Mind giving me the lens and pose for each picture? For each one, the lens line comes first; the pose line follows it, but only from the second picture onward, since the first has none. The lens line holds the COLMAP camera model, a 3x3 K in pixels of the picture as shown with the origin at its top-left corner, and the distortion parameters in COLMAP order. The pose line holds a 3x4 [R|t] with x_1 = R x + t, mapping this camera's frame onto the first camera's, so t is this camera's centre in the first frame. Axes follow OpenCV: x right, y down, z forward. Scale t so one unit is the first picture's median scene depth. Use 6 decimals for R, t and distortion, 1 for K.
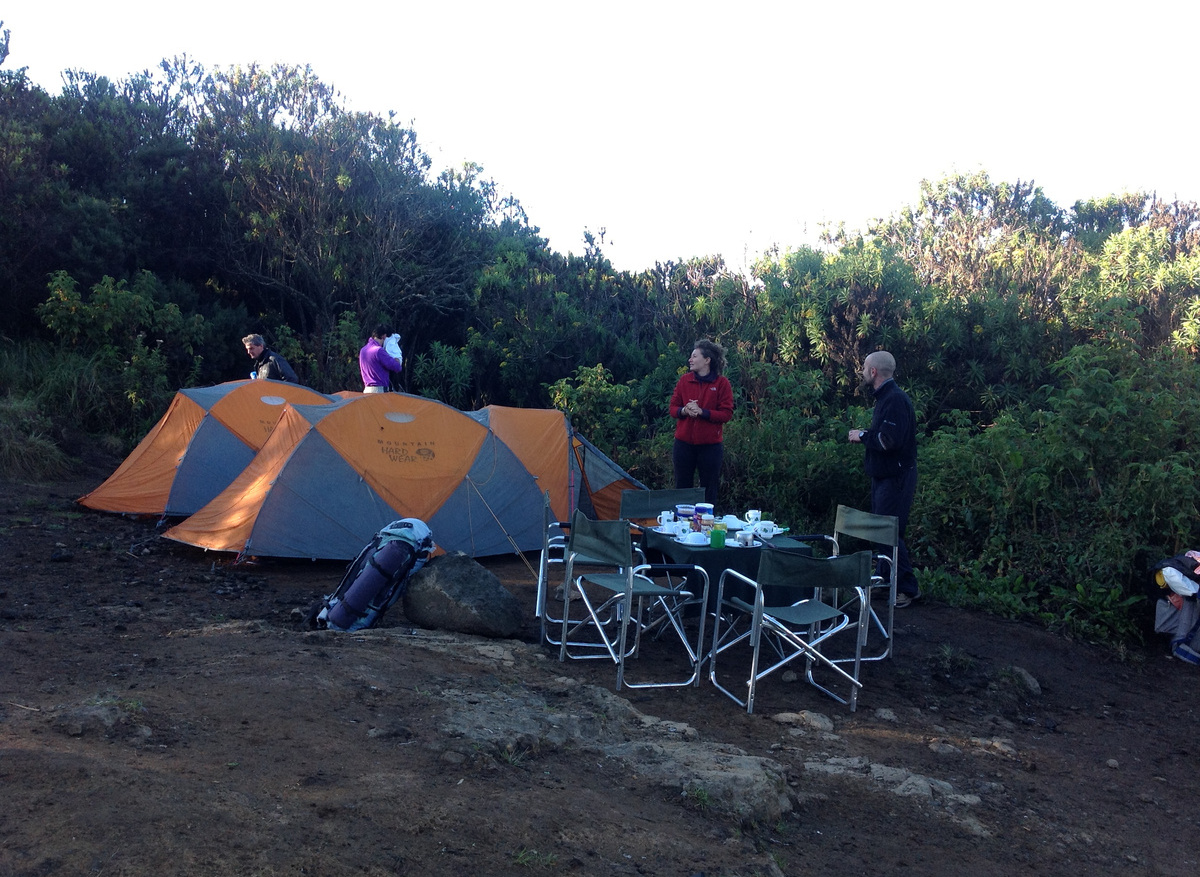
lens RADIAL K [[1085.3, 0, 600.0], [0, 1085.3, 438.5], [0, 0, 1]] dist [0.119616, -0.213233]
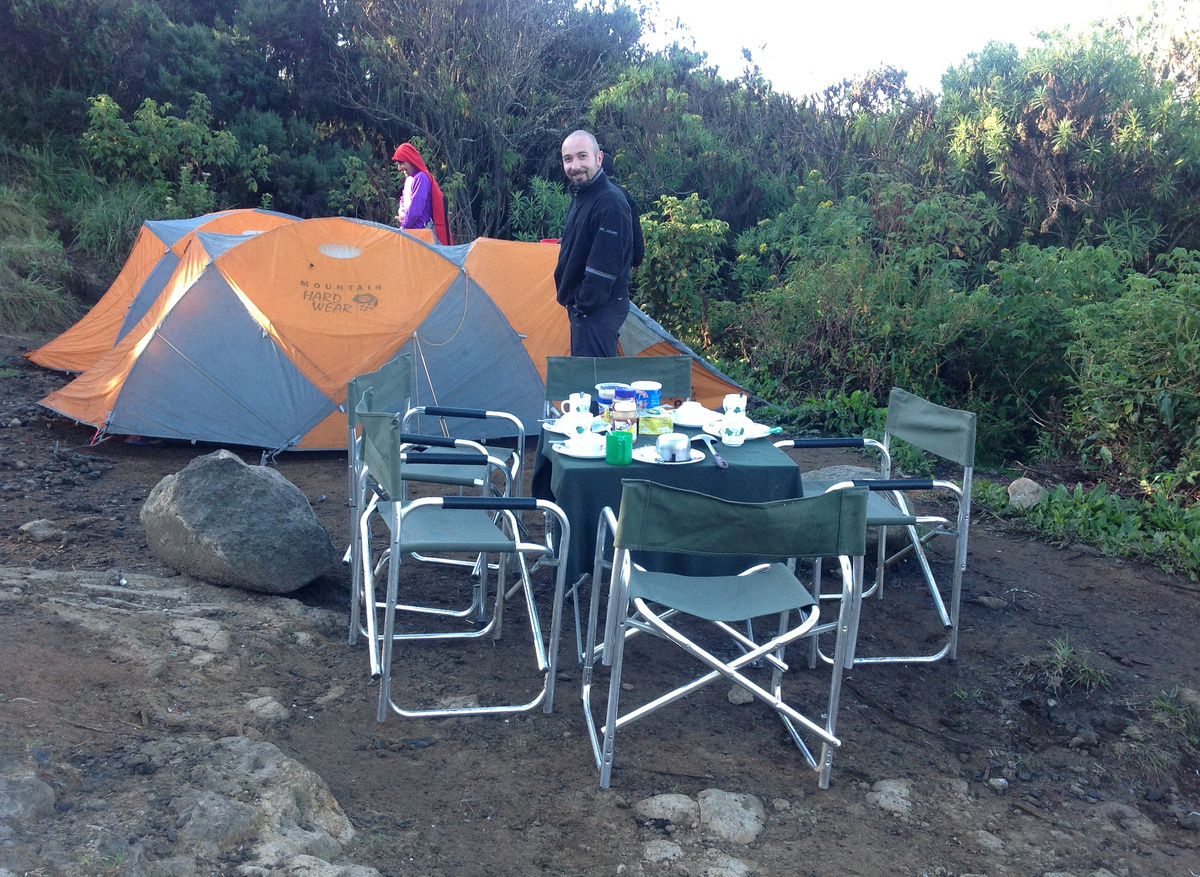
lens RADIAL K [[1085.3, 0, 600.0], [0, 1085.3, 438.5], [0, 0, 1]] dist [0.119616, -0.213233]
pose [[0.980643, 0.031882, -0.193192, 0.139424], [-0.007341, 0.991948, 0.126435, 0.011631], [0.195667, -0.122569, 0.972981, 0.307562]]
